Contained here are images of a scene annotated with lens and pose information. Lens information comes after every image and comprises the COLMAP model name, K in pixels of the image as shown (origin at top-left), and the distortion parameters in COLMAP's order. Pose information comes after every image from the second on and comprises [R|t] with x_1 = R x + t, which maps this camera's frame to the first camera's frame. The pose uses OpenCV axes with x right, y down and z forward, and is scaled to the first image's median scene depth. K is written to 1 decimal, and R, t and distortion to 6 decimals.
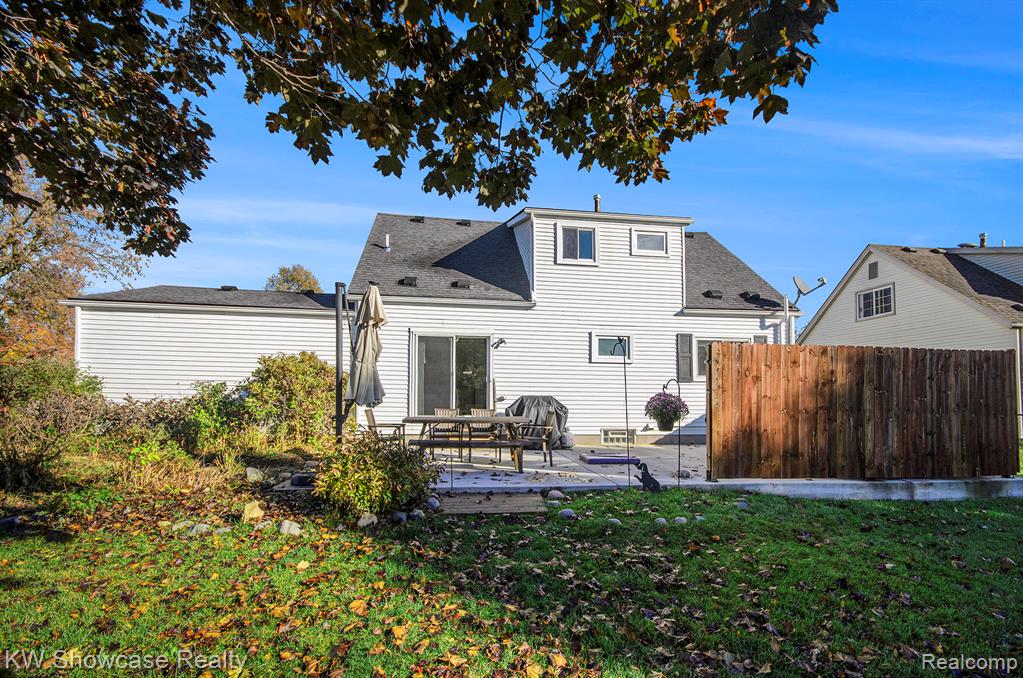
lens RADIAL K [[462.5, 0, 511.5], [0, 462.5, 354.7], [0, 0, 1]] dist [0.017724, 0.000153]
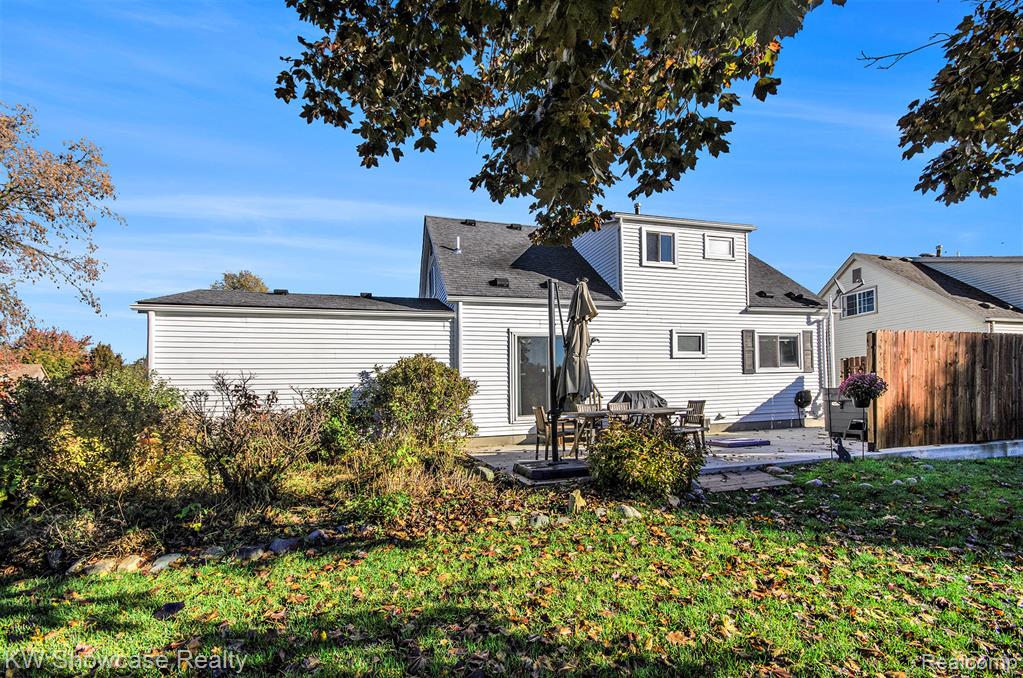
lens RADIAL K [[458.5, 0, 516.5], [0, 458.5, 356.6], [0, 0, 1]] dist [-0.002056, -0.000362]
pose [[0.987006, -0.026437, 0.158494, -0.356688], [0.028291, 0.999555, -0.009454, 0.013455], [-0.158174, 0.013815, 0.987315, 0.011127]]
